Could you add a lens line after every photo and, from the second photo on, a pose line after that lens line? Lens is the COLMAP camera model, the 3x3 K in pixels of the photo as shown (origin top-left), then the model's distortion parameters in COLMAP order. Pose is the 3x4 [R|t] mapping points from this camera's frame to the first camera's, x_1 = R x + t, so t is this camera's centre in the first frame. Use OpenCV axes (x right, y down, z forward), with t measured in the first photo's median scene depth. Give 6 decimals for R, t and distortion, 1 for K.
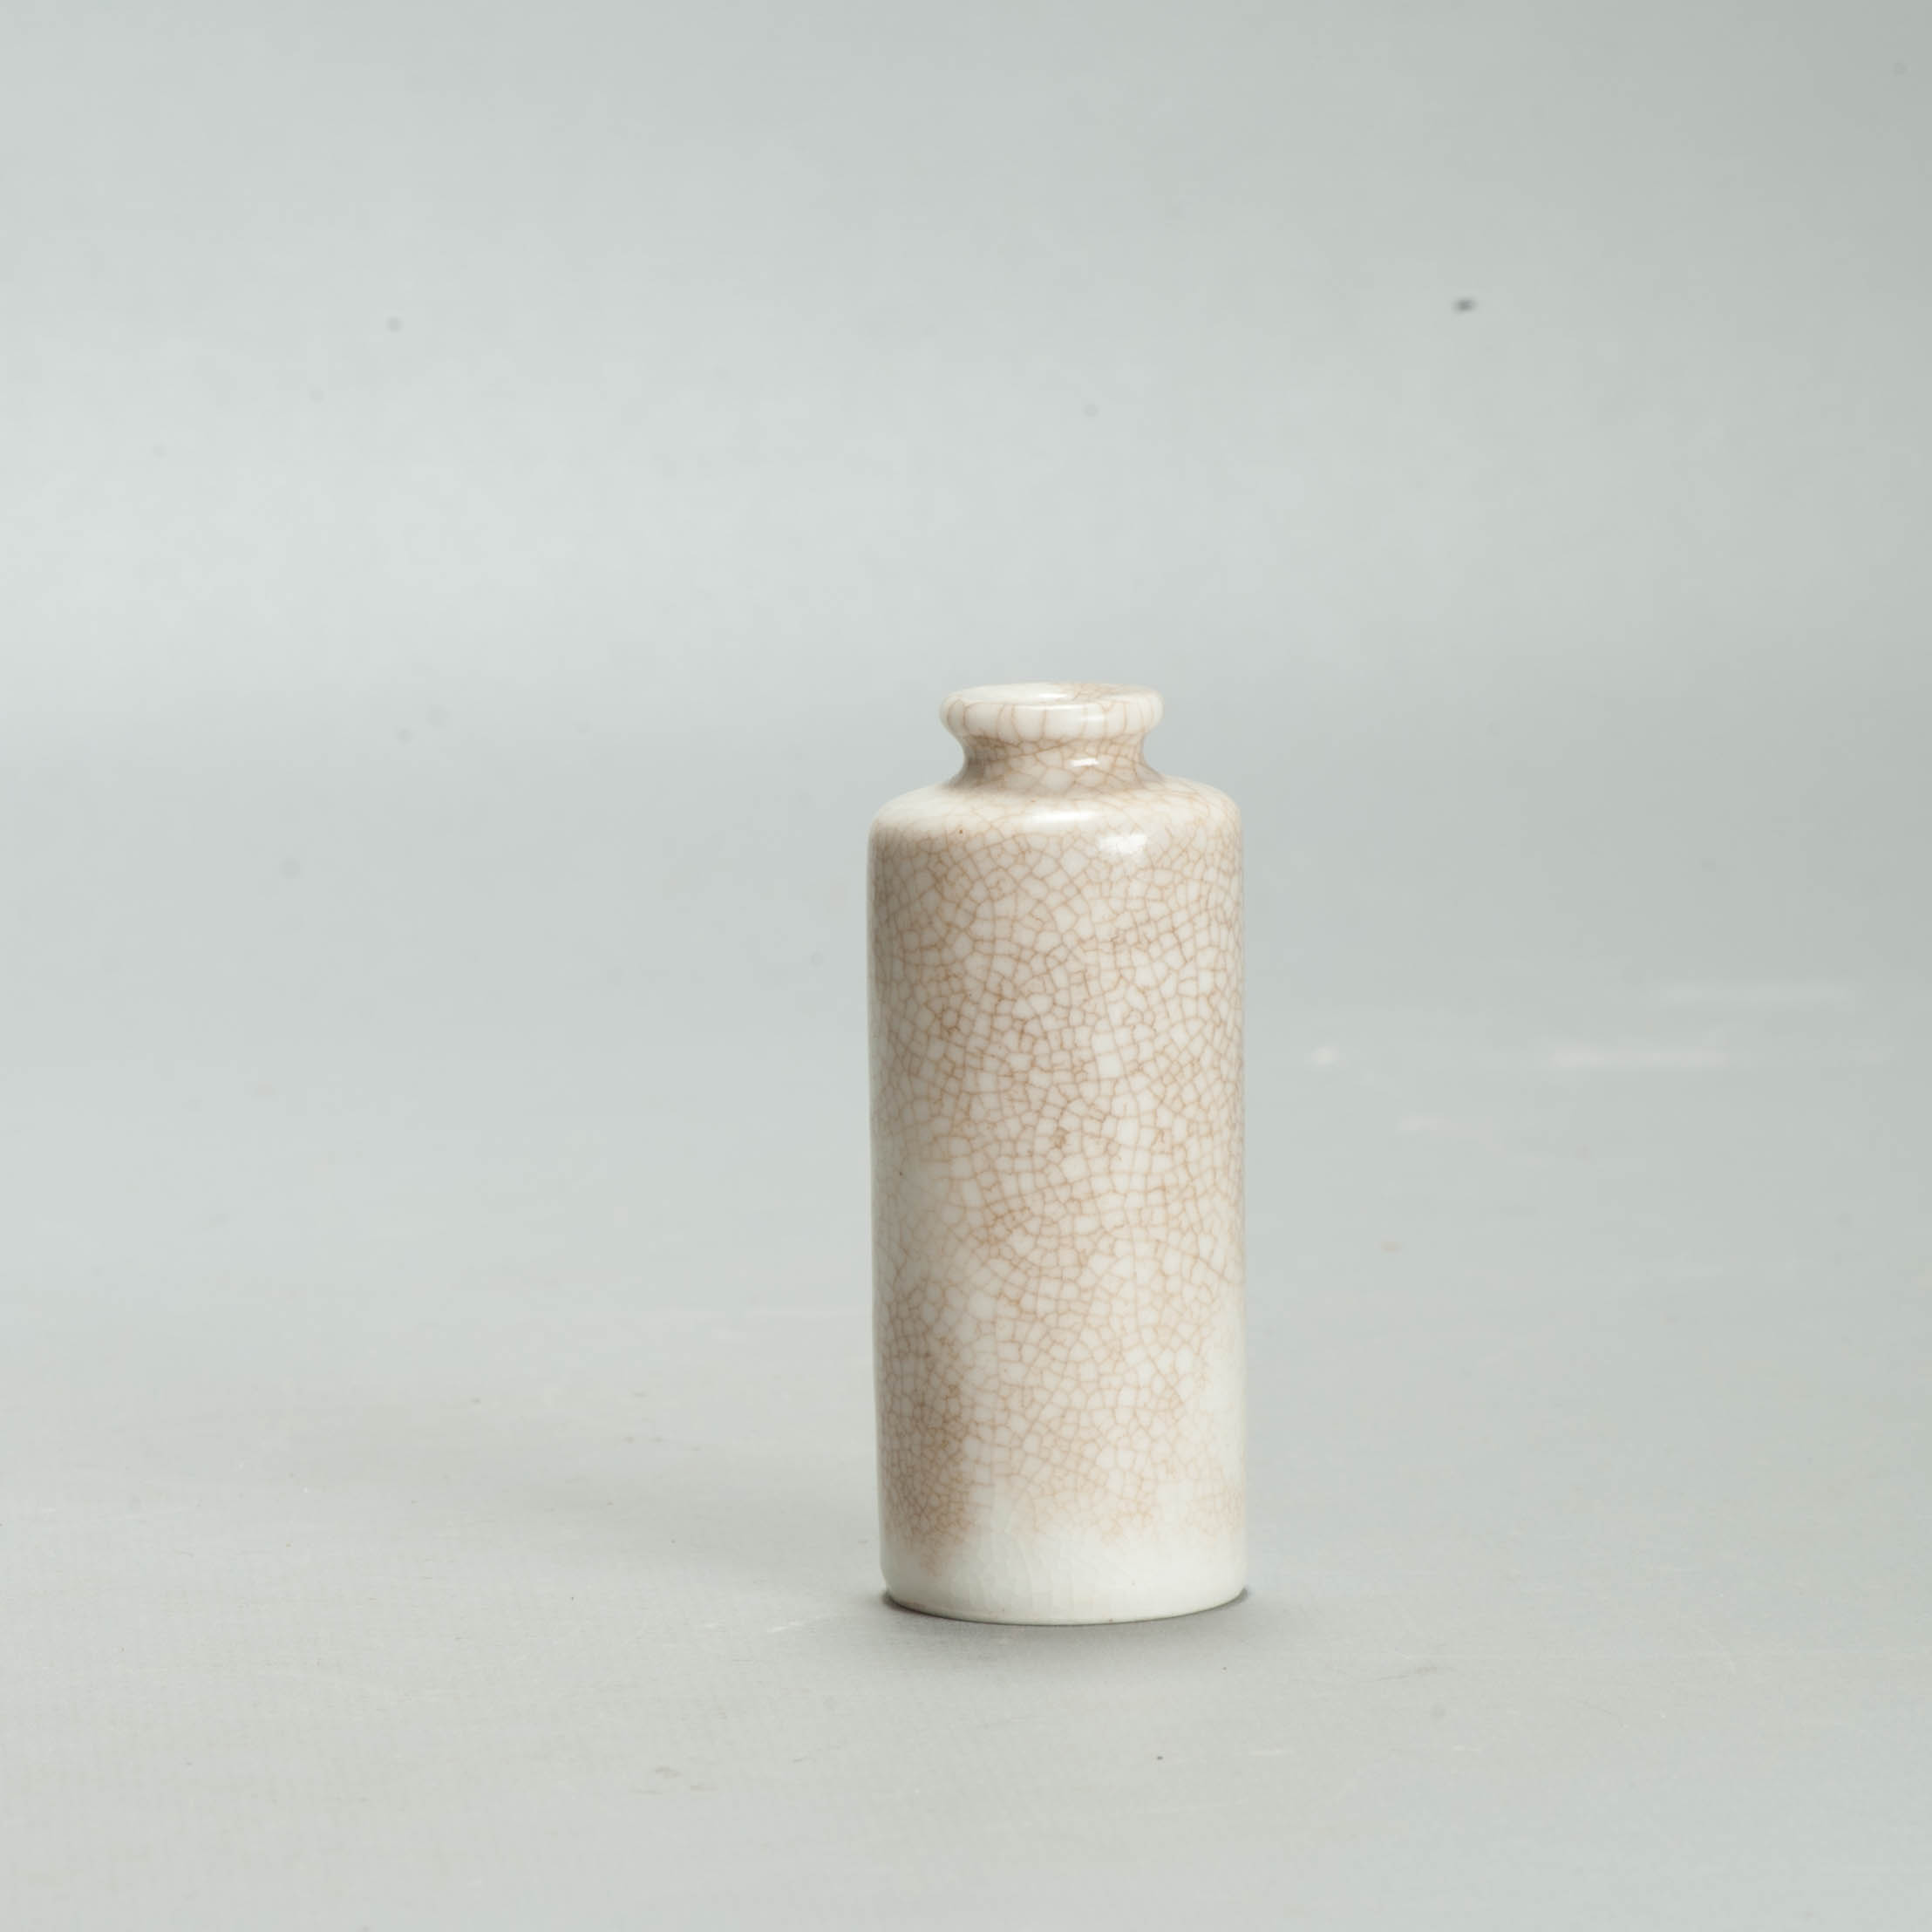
lens RADIAL K [[11838.9, 0, 966.0], [0, 11838.9, 966.0], [0, 0, 1]] dist [-0.248452, 3.247495]
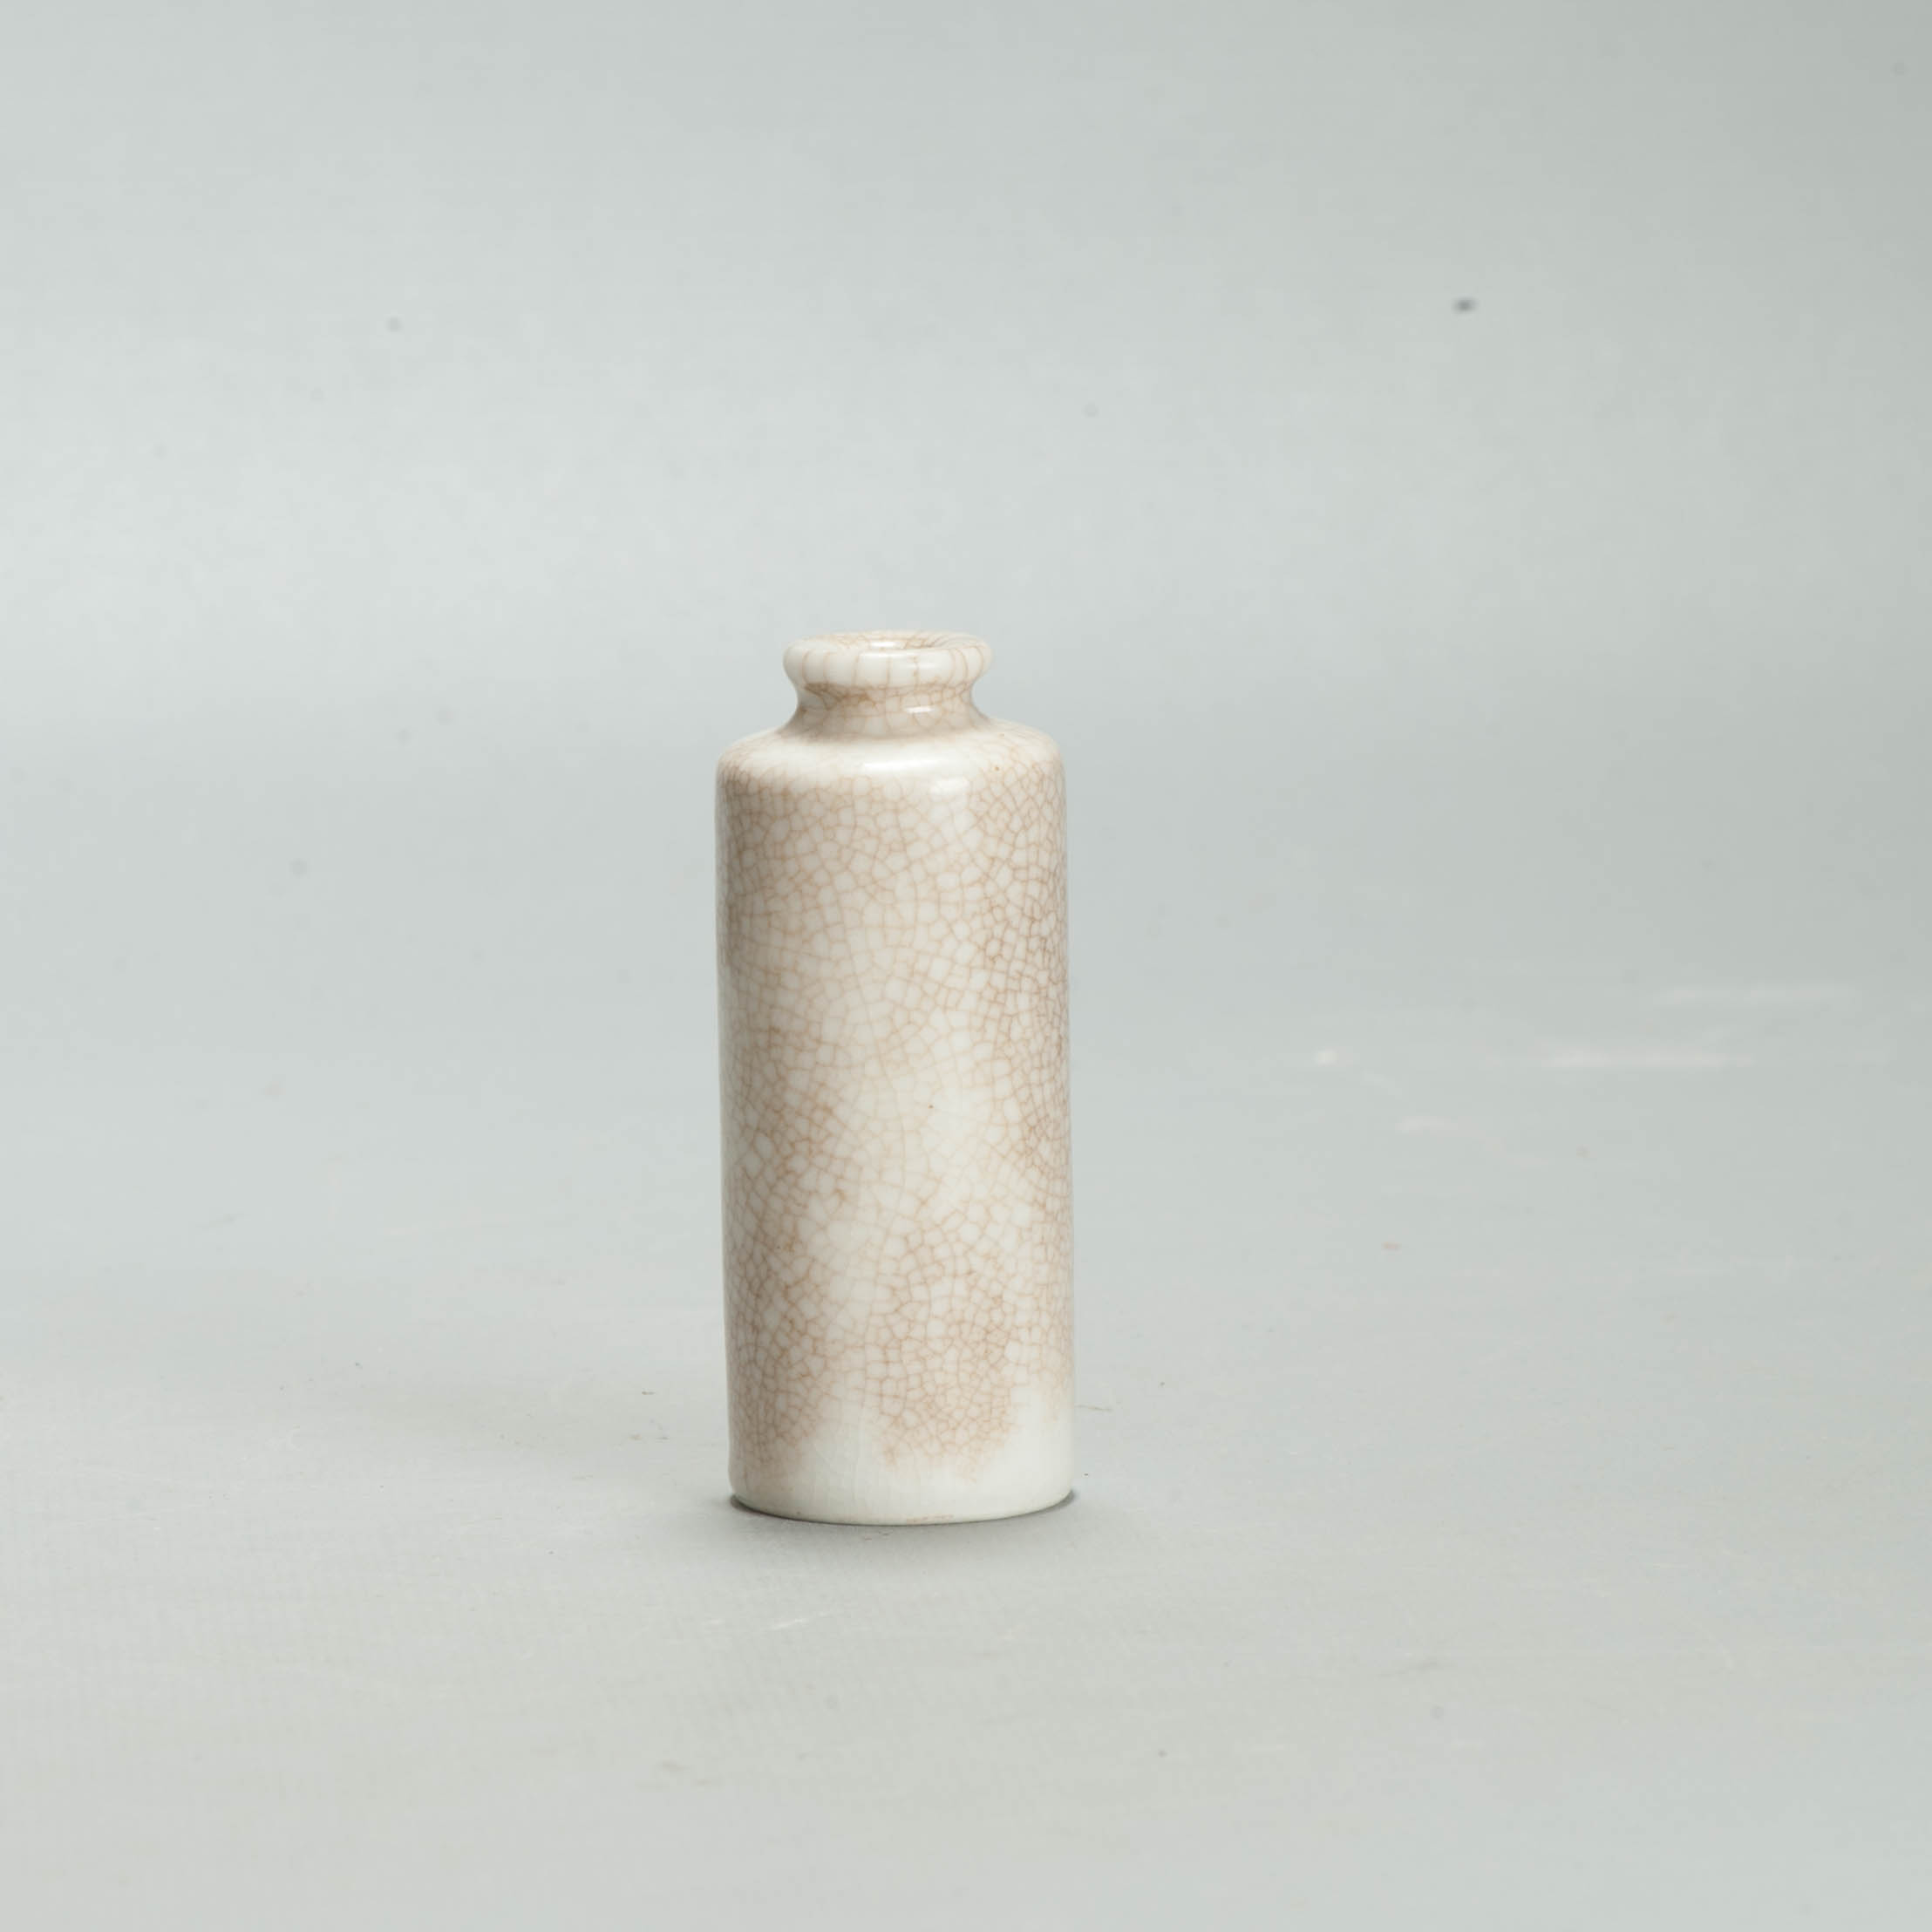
lens RADIAL K [[11838.9, 0, 966.0], [0, 11838.9, 966.0], [0, 0, 1]] dist [-0.248452, 3.247495]
pose [[0.341060, -0.116518, 0.932792, -0.985023], [0.128889, 0.988713, 0.076377, -0.074731], [-0.931164, 0.094177, 0.352228, 0.631180]]
